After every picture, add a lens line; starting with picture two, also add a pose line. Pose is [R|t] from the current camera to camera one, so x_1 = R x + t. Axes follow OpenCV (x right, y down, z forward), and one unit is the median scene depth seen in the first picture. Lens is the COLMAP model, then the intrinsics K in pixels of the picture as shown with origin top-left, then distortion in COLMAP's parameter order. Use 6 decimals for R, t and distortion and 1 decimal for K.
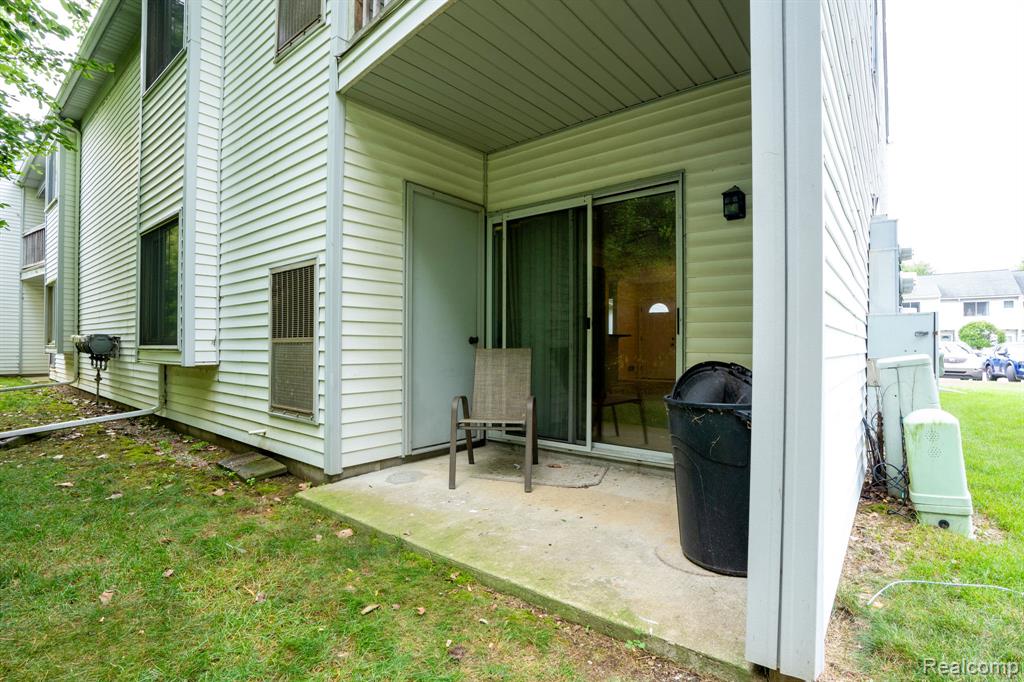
lens RADIAL K [[476.3, 0, 507.3], [0, 476.3, 344.1], [0, 0, 1]] dist [-0.032140, 0.005693]
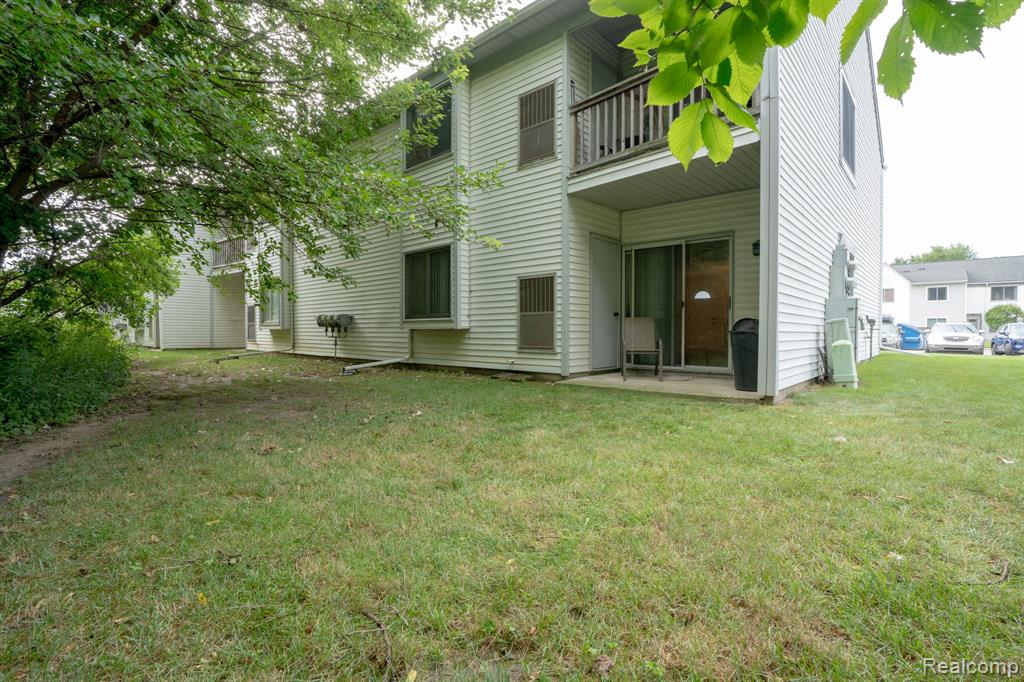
lens RADIAL K [[476.3, 0, 516.4], [0, 476.3, 339.8], [0, 0, 1]] dist [-0.032140, 0.005693]
pose [[0.999232, -0.001926, -0.039146, -0.433062], [0.002702, 0.999801, 0.019772, 0.061224], [0.039100, -0.019862, 0.999038, -0.972270]]
